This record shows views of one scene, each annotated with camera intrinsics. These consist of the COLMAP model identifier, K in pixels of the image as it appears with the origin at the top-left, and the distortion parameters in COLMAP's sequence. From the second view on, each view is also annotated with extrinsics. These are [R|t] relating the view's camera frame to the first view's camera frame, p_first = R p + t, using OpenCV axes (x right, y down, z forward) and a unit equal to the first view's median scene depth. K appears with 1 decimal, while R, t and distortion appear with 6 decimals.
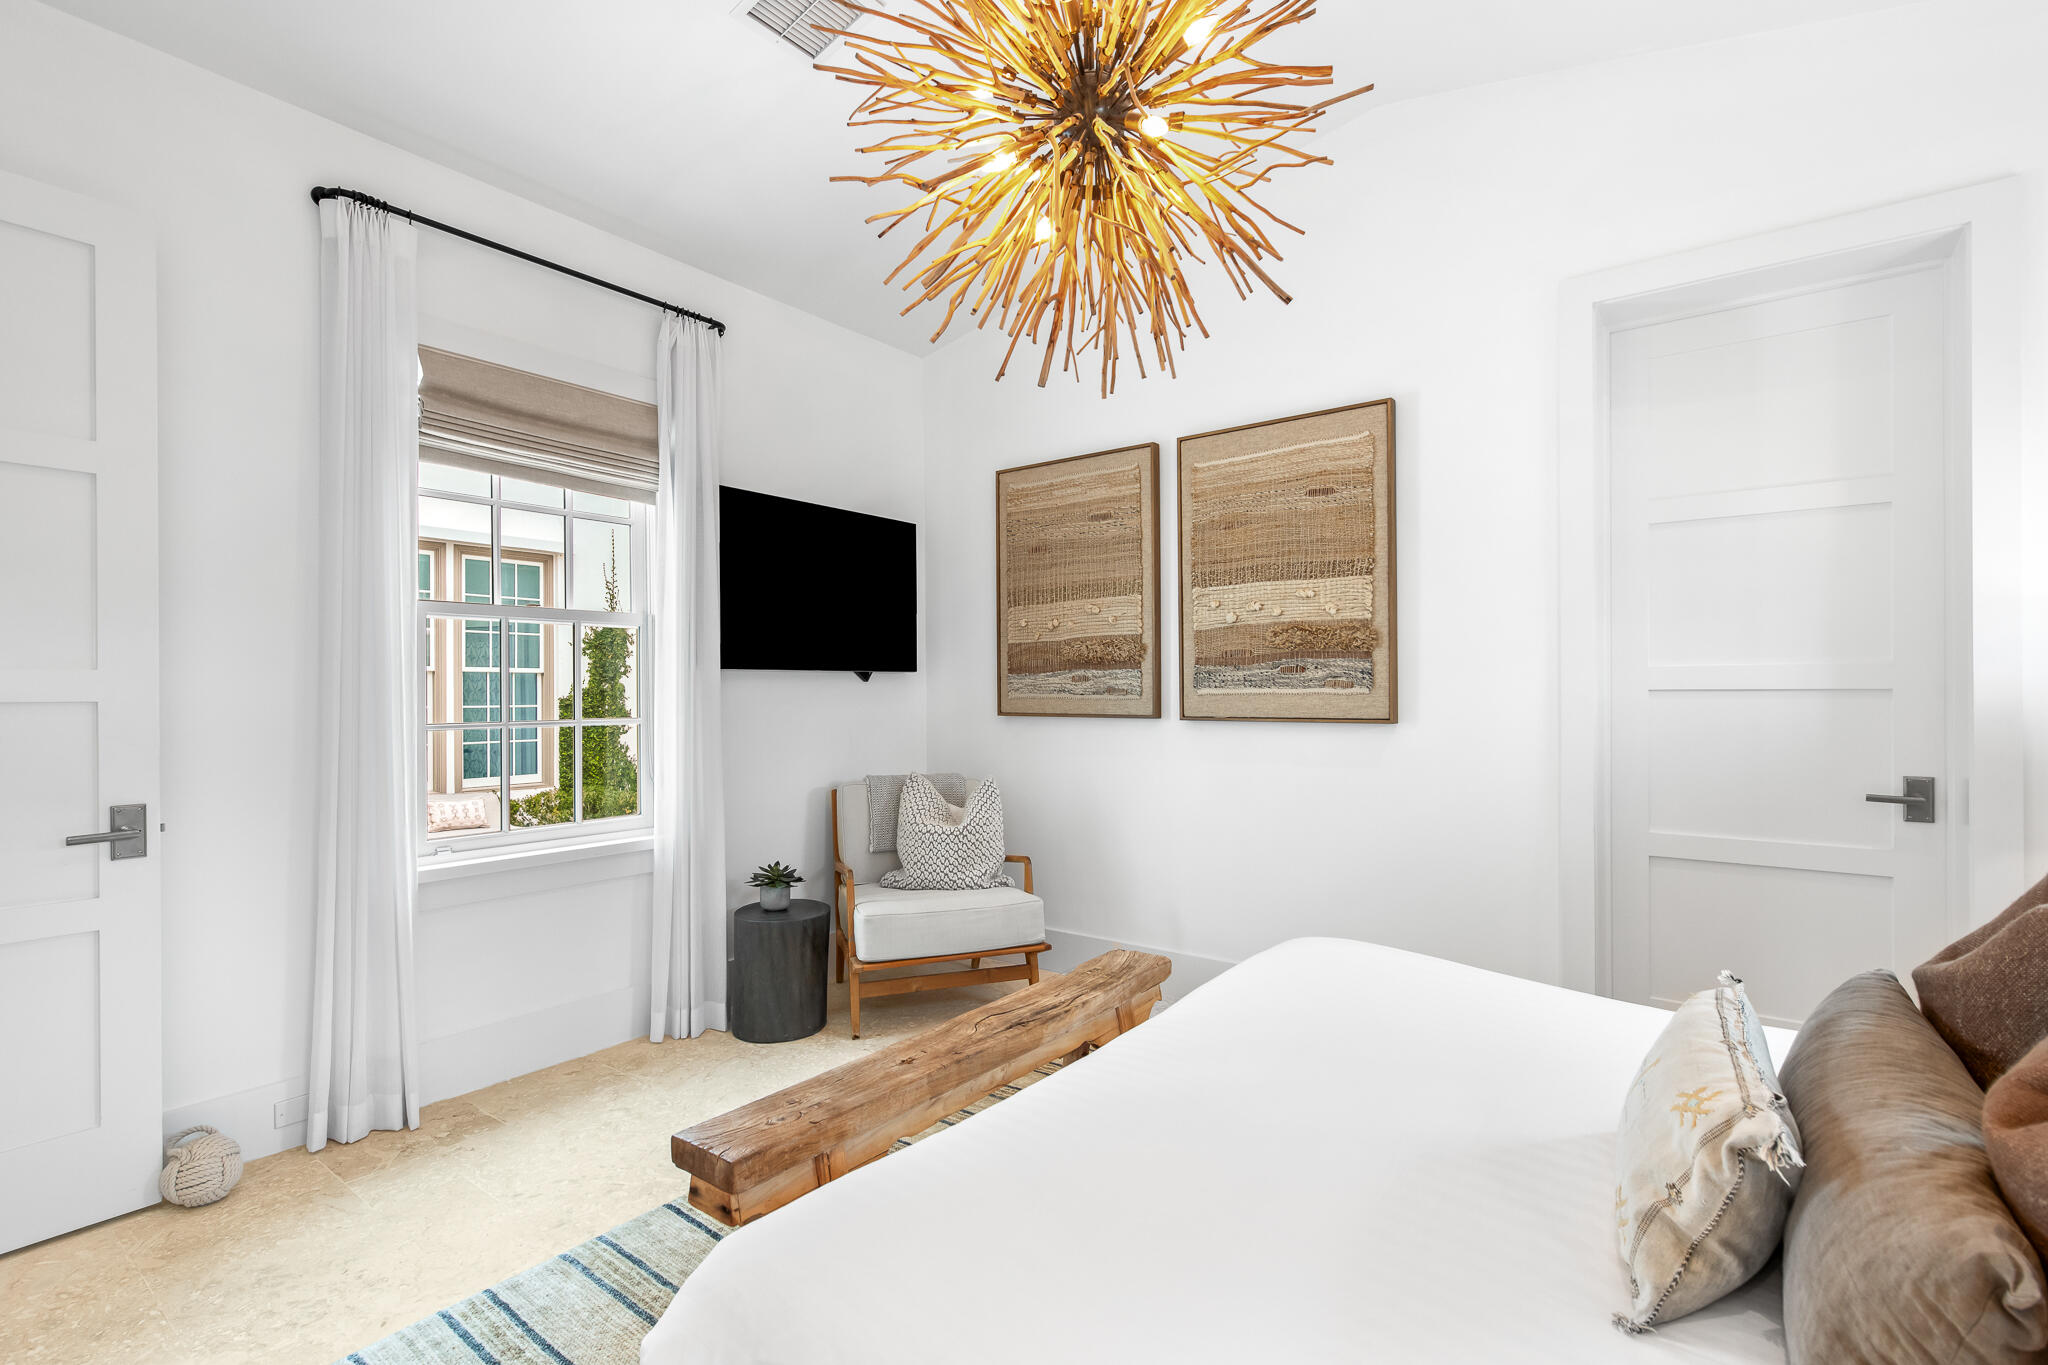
lens RADIAL K [[891.2, 0, 986.1], [0, 891.2, 701.3], [0, 0, 1]] dist [-0.000821, -0.000753]
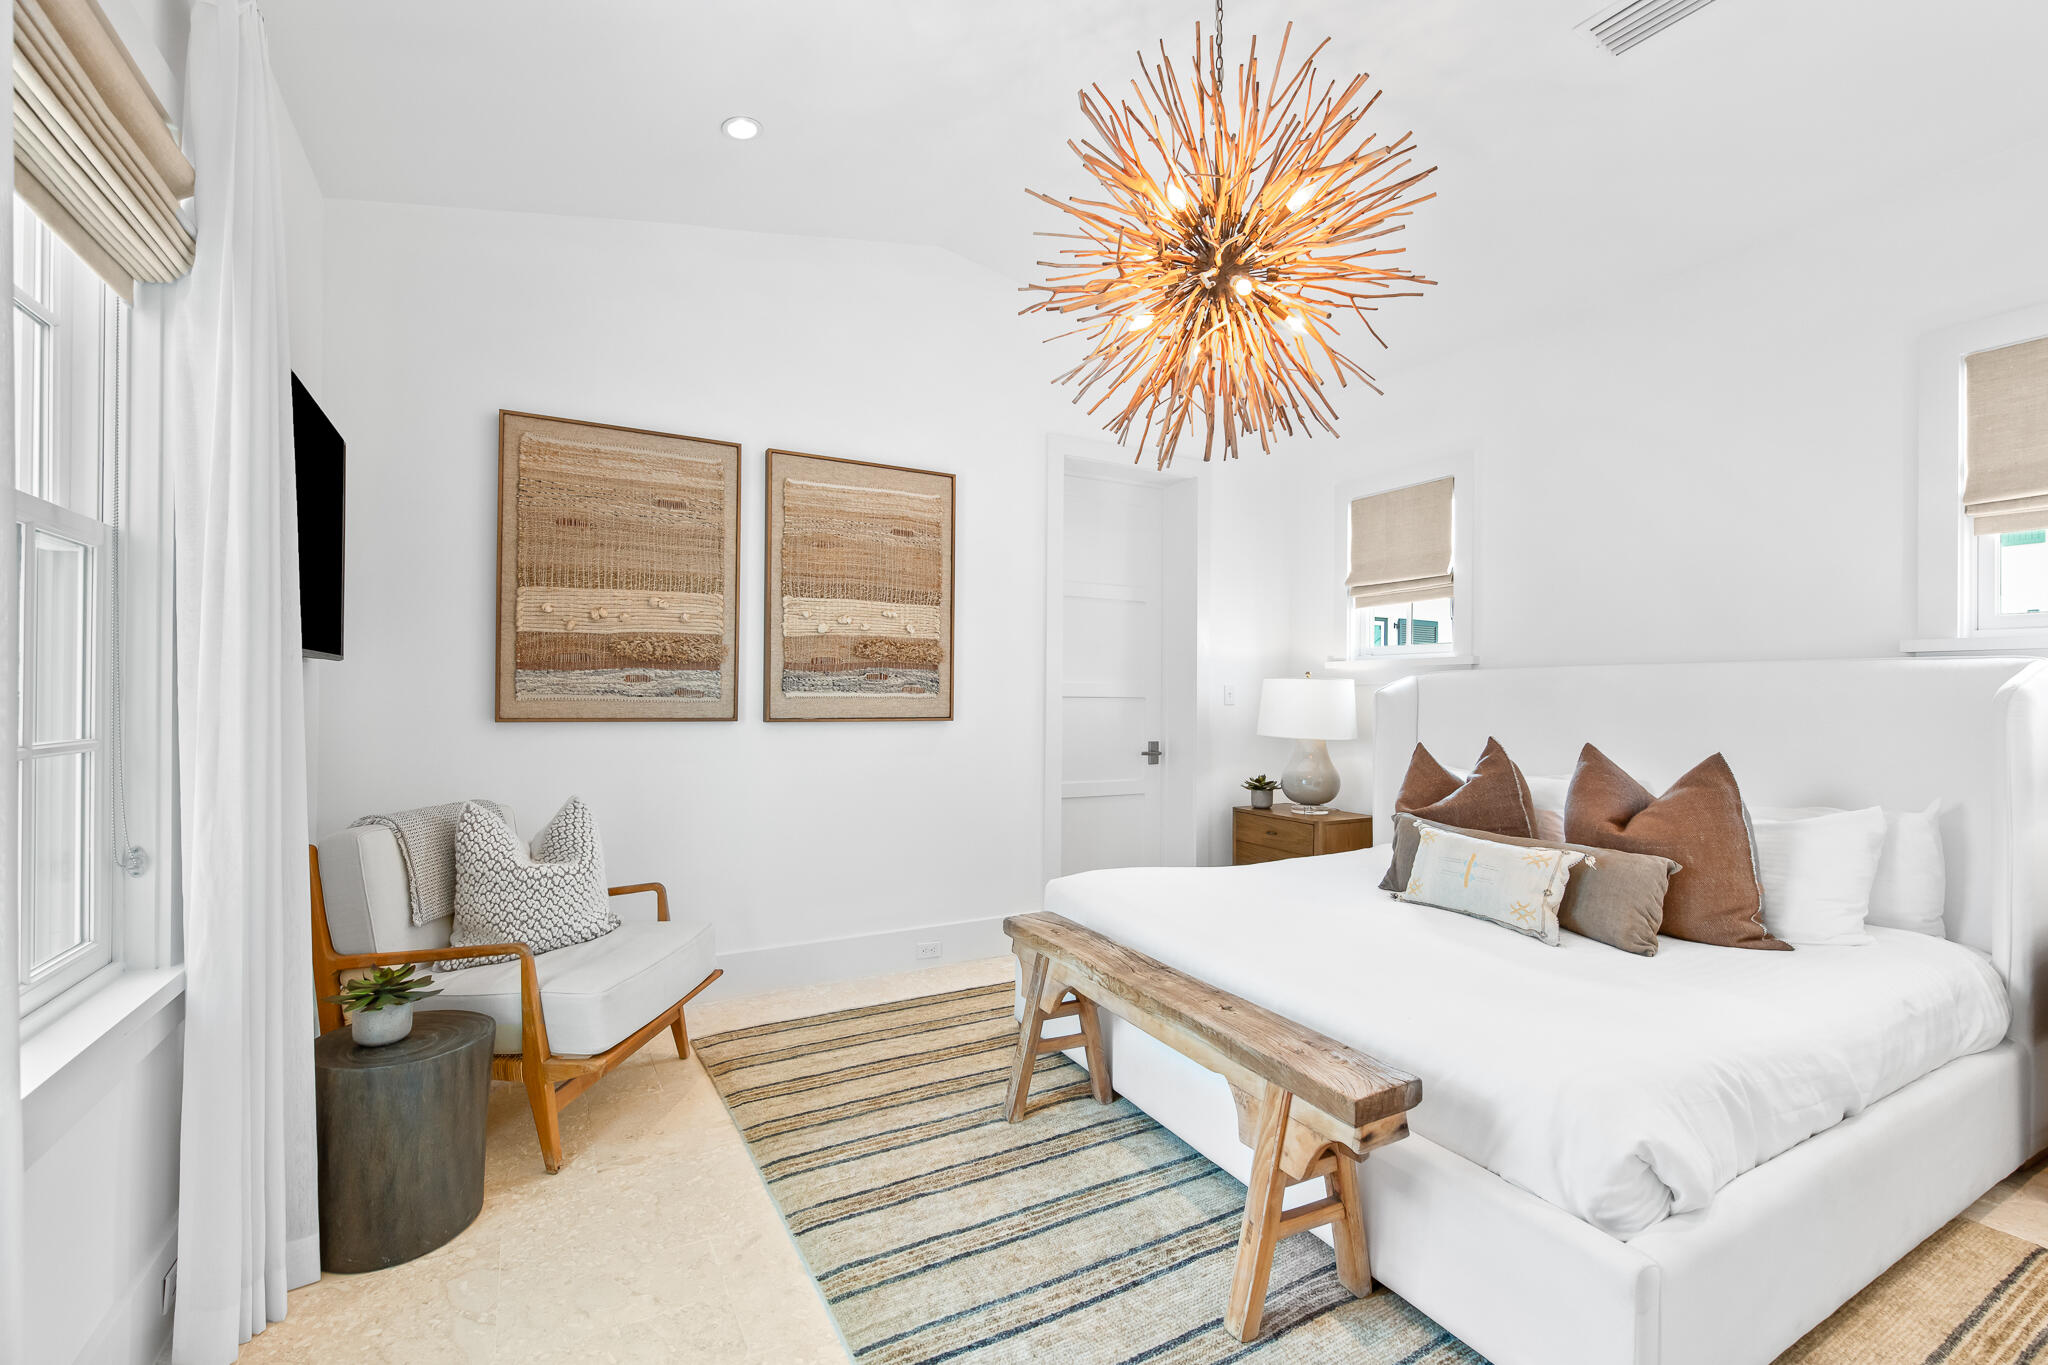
lens RADIAL K [[879.1, 0, 956.8], [0, 879.1, 691.6], [0, 0, 1]] dist [-0.001083, 0.000038]
pose [[0.427445, 0.009875, 0.903988, -0.615843], [-0.000321, 0.999942, -0.010771, -0.003415], [-0.904041, 0.004314, 0.427423, 0.374787]]
